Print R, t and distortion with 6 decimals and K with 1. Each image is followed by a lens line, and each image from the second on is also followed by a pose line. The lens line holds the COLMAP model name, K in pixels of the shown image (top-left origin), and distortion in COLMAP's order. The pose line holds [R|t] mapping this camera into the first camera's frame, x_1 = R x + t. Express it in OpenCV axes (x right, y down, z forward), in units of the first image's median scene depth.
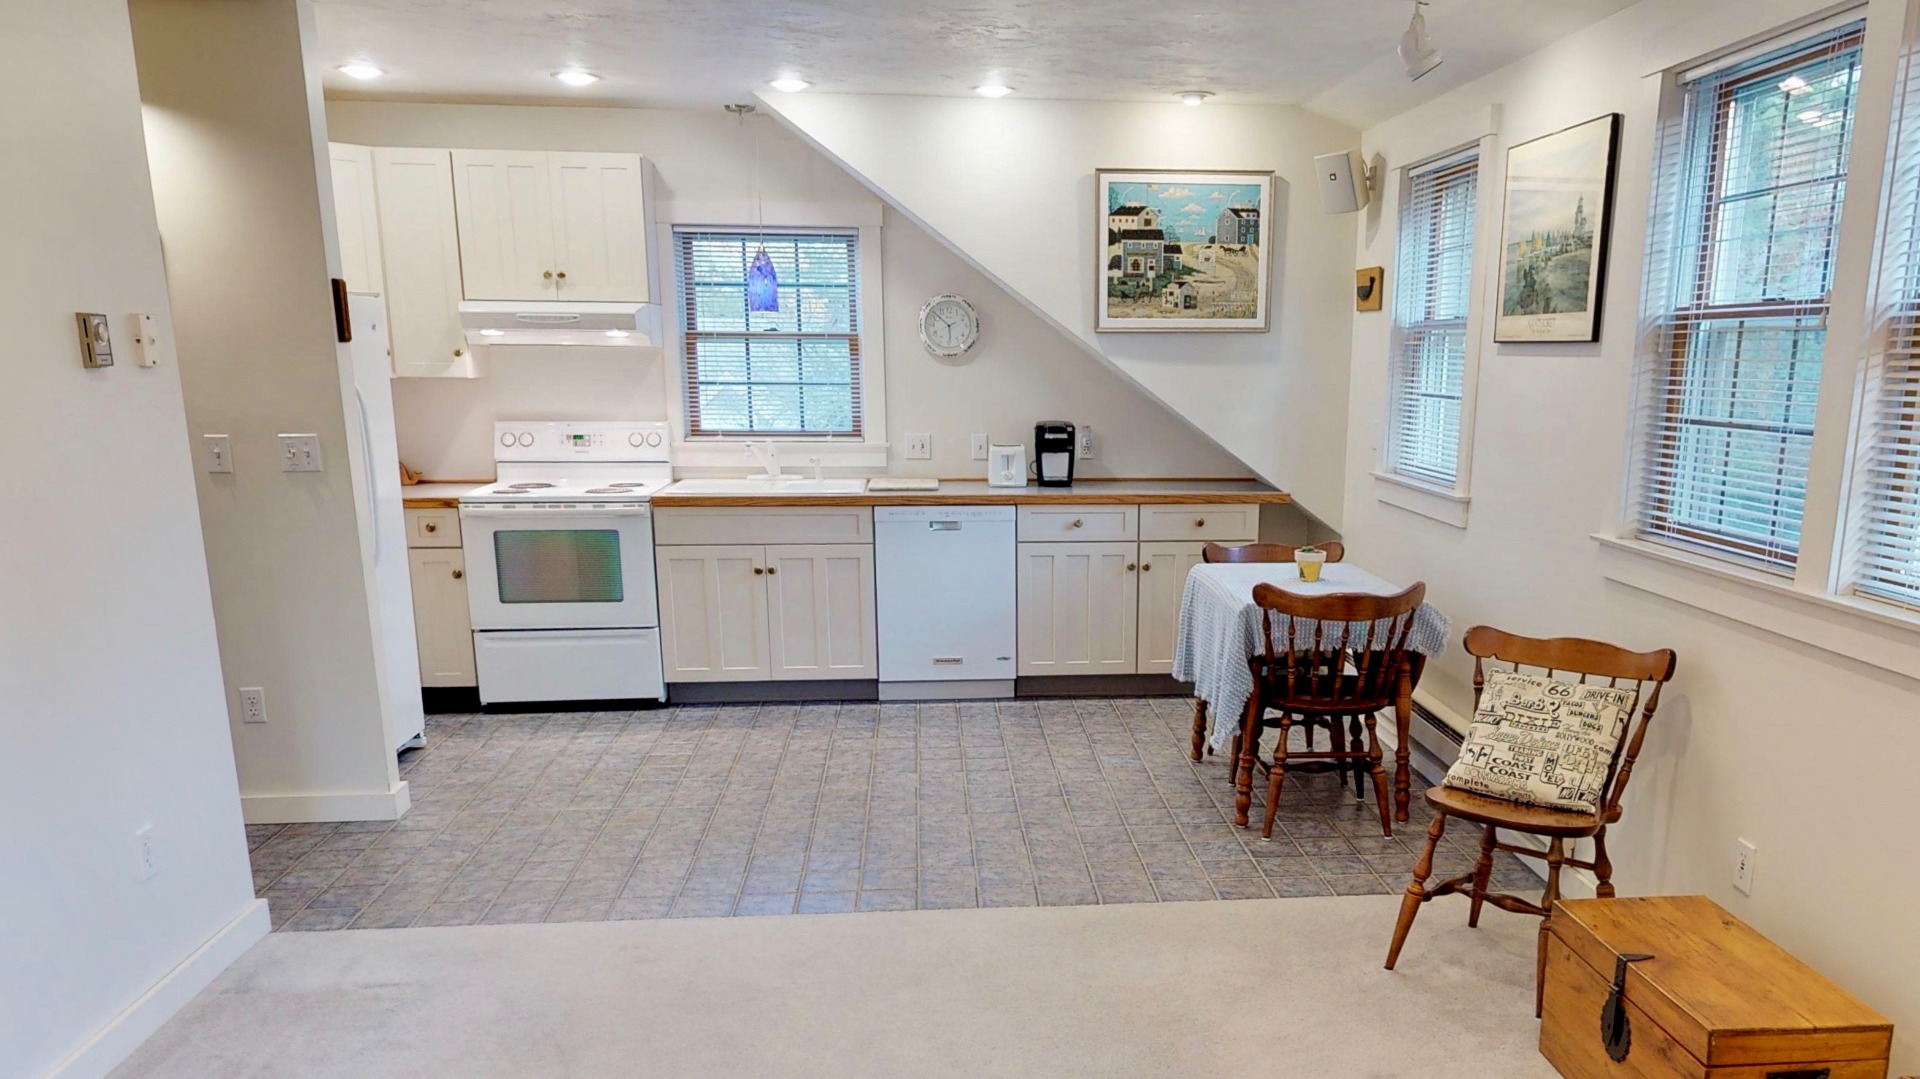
lens RADIAL K [[1079.5, 0, 965.4], [0, 1079.5, 536.9], [0, 0, 1]] dist [-0.004087, -0.001341]
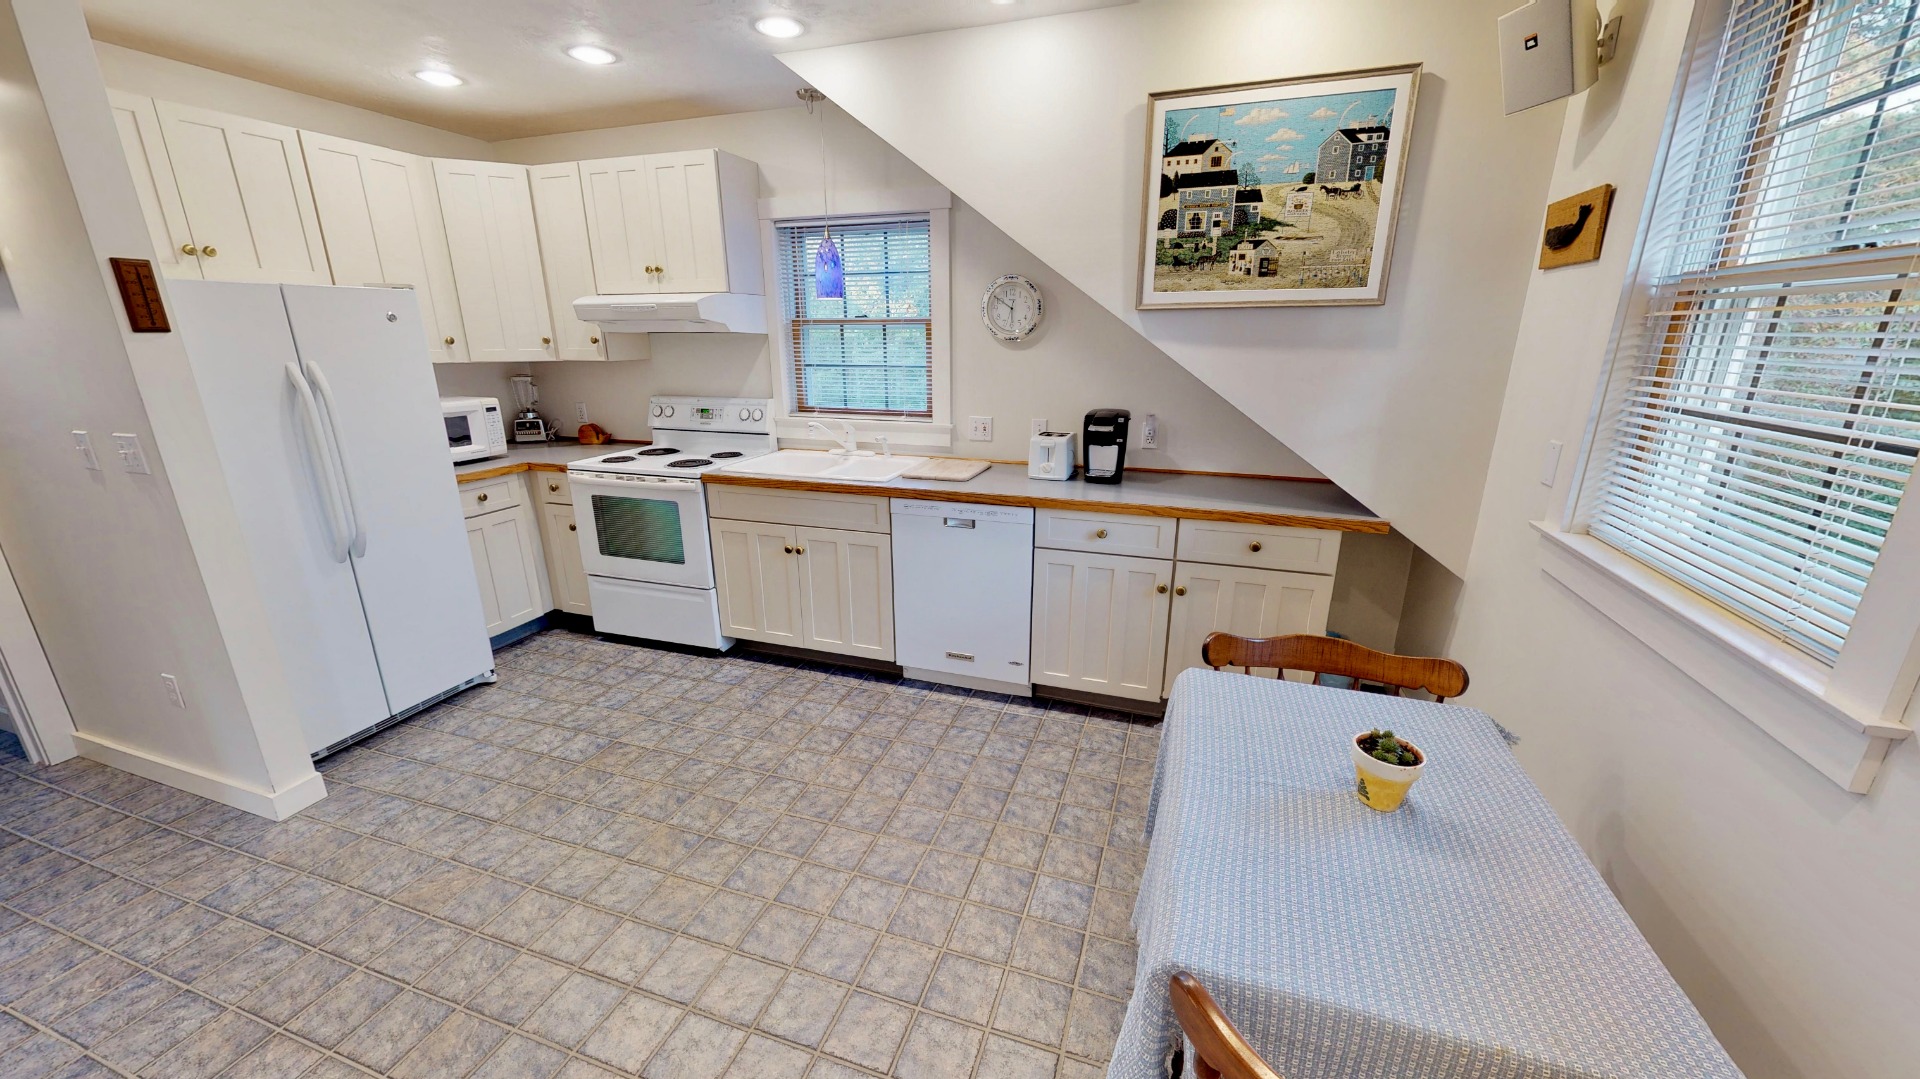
lens RADIAL K [[664.4, 0, 916.0], [0, 664.4, 523.6], [0, 0, 1]] dist [-0.000544, -0.000047]
pose [[0.938648, 0.085617, -0.334081, 0.142157], [-0.048872, 0.991941, 0.116899, -0.077065], [0.341397, -0.093400, 0.935267, 0.441023]]
